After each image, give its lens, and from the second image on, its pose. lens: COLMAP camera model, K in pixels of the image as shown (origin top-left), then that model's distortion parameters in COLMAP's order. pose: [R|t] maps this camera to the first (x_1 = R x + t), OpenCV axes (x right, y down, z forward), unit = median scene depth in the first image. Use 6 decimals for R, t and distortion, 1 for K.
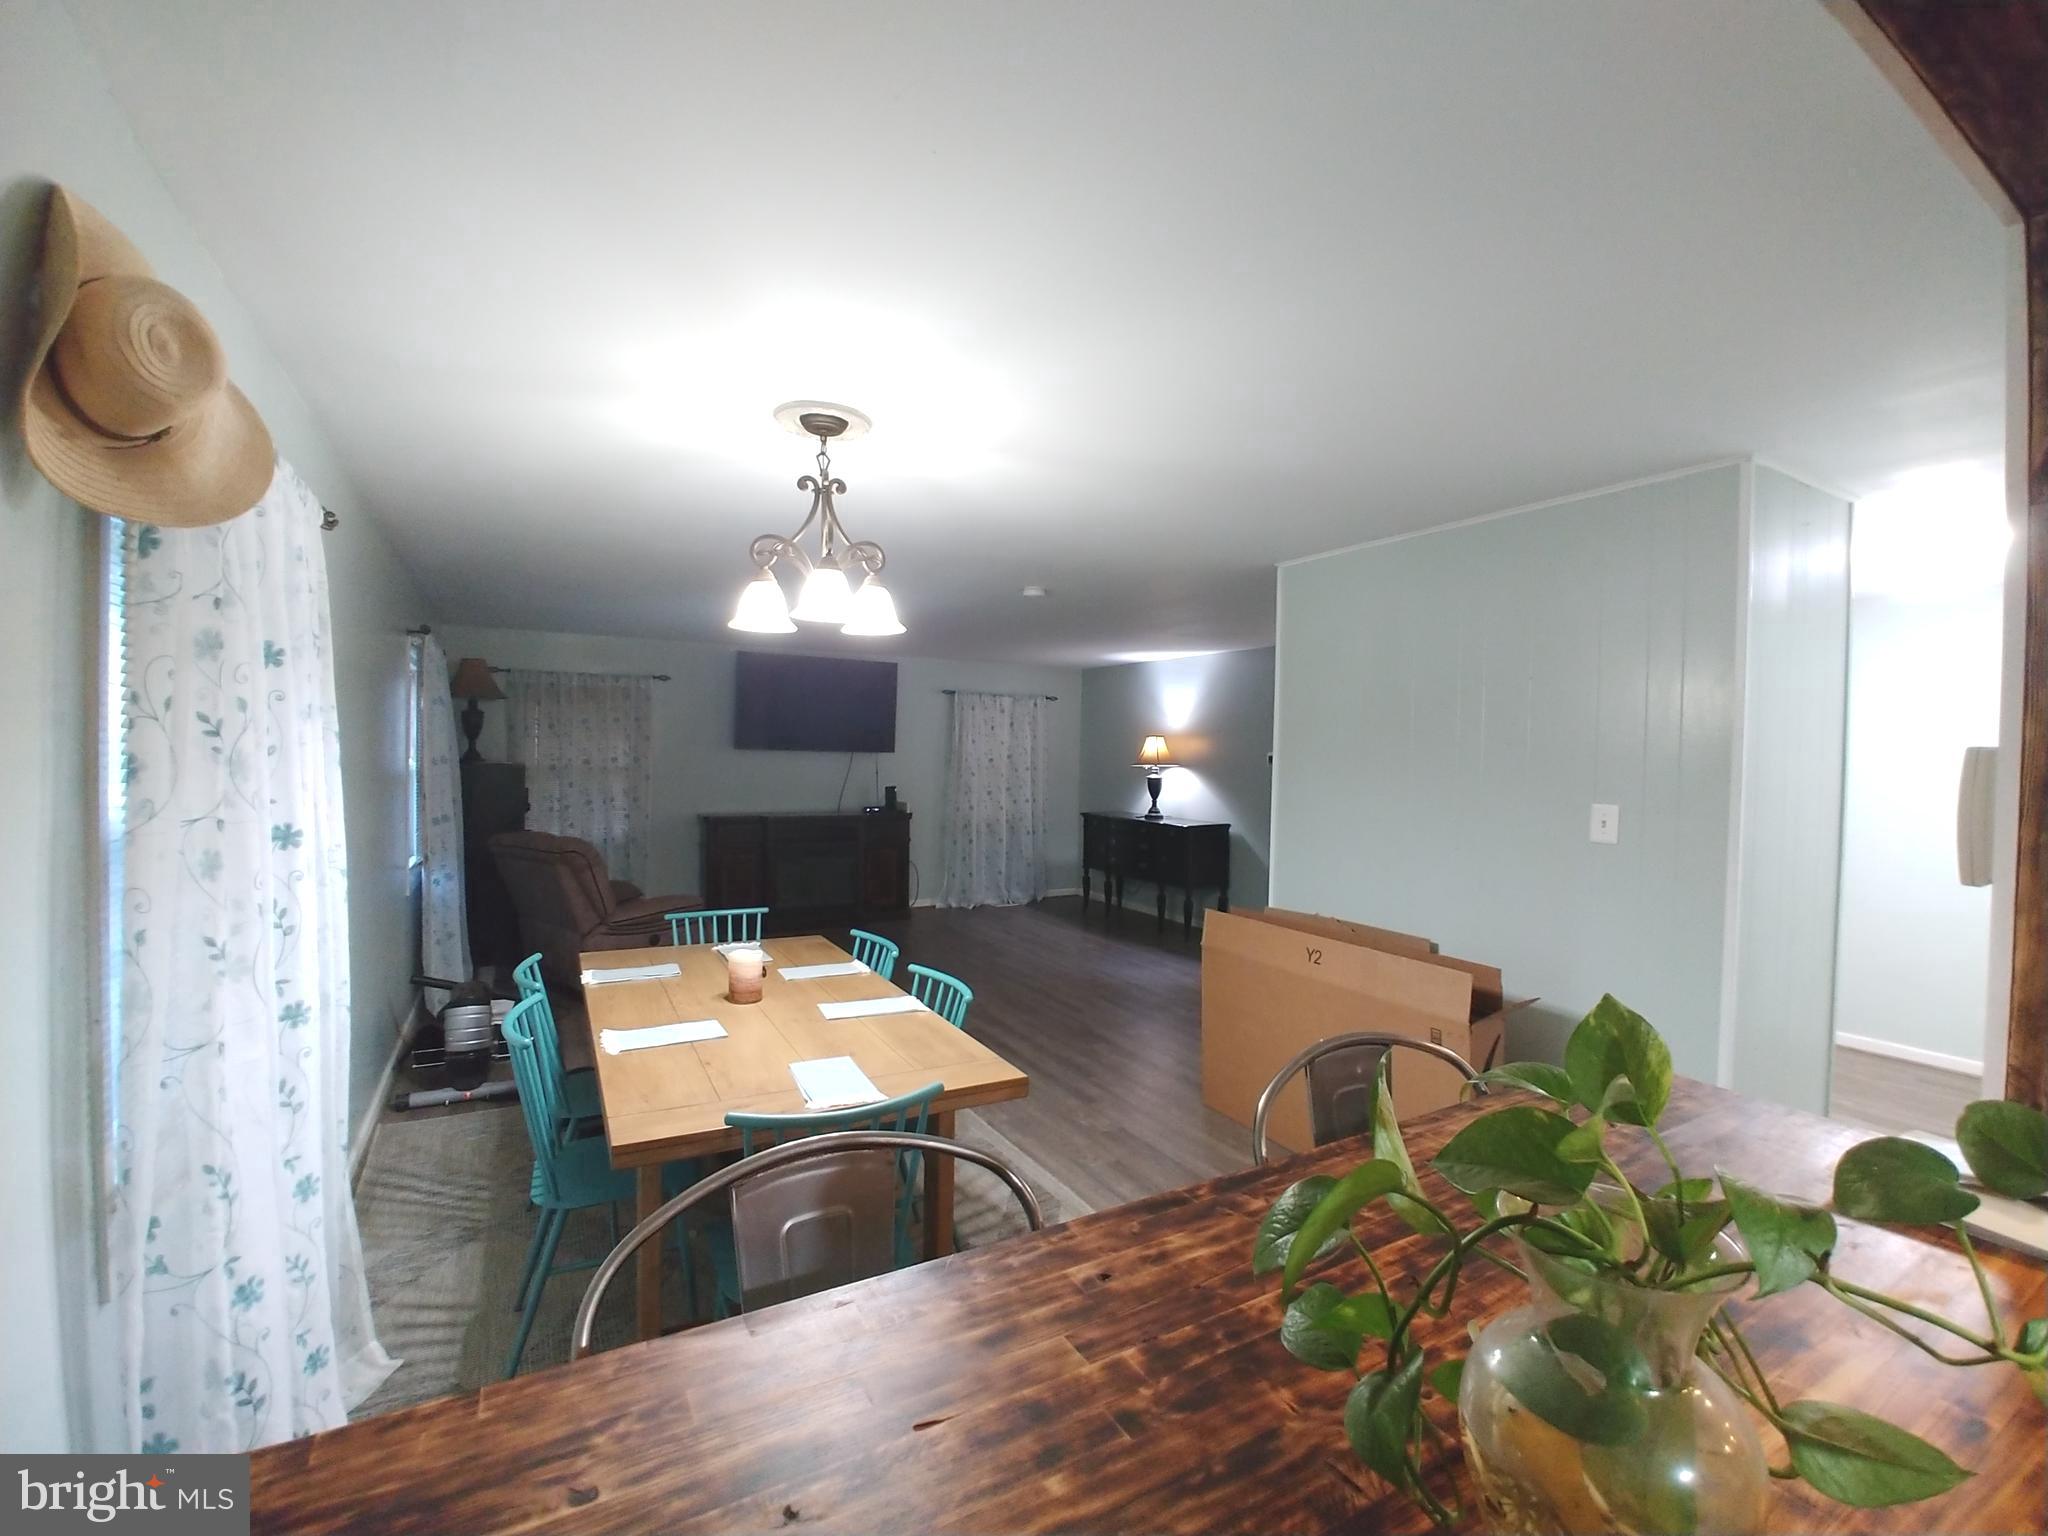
lens RADIAL K [[931.4, 0, 1024.0], [0, 931.4, 768.0], [0, 0, 1]] dist [-0.001813, -0.000215]
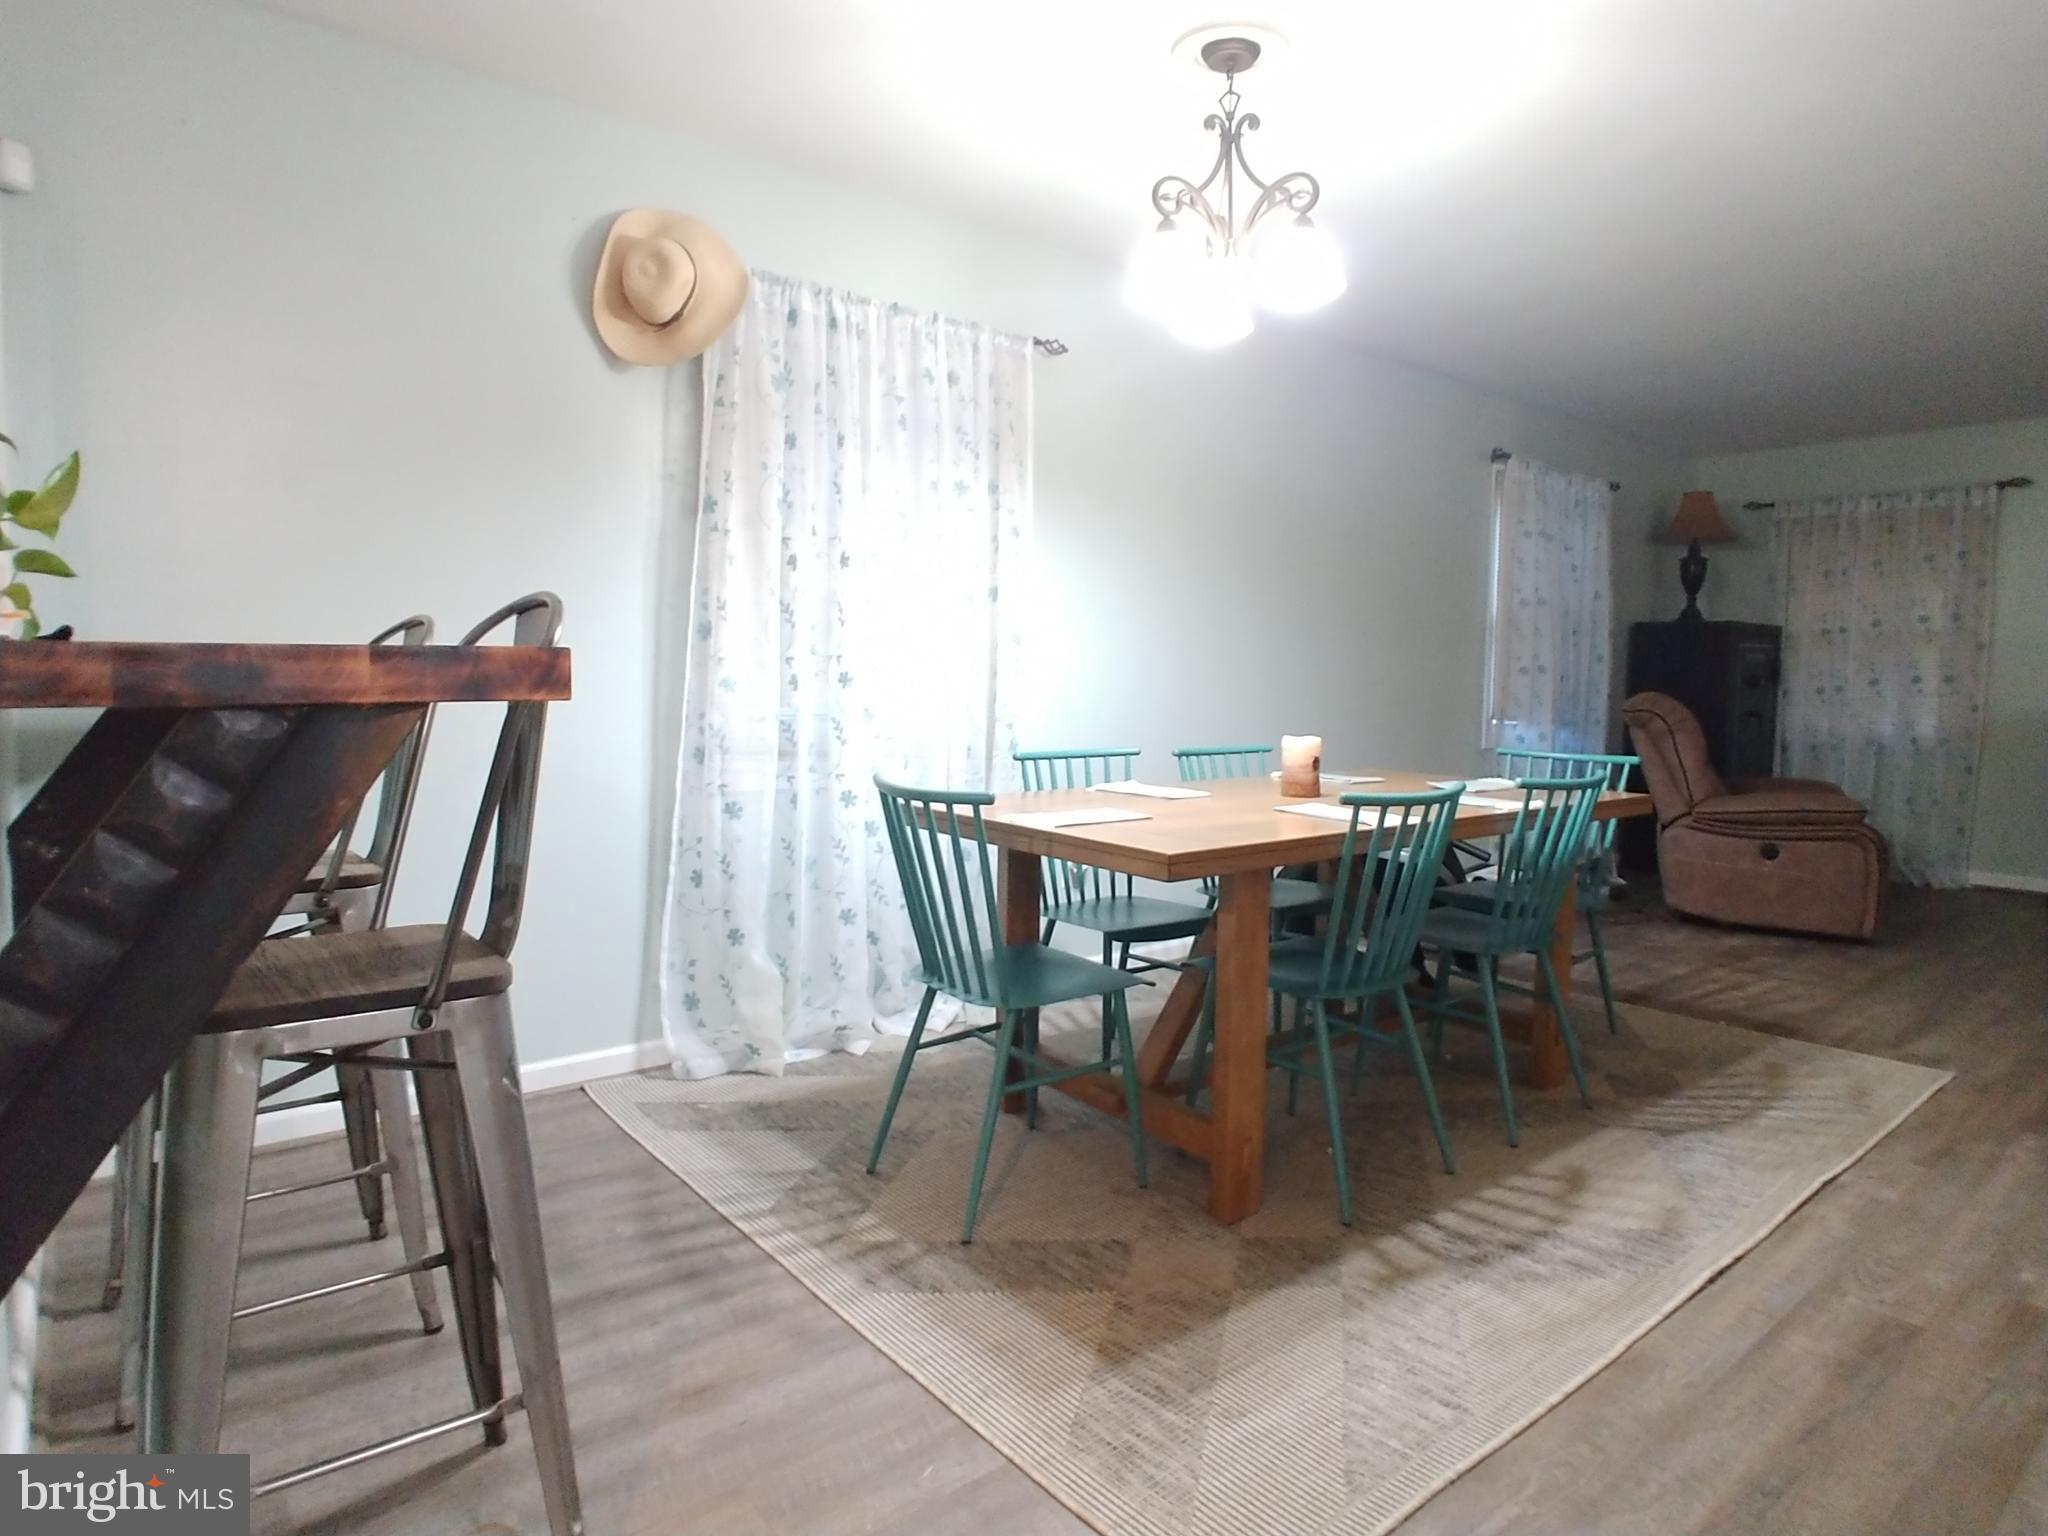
lens RADIAL K [[1172.5, 0, 1027.4], [0, 1172.5, 735.3], [0, 0, 1]] dist [-0.006676, -0.001638]
pose [[0.153138, 0.033652, -0.987632, 0.394805], [-0.034931, 0.998980, 0.028623, 0.100388], [0.987587, 0.030116, 0.154157, 0.346441]]
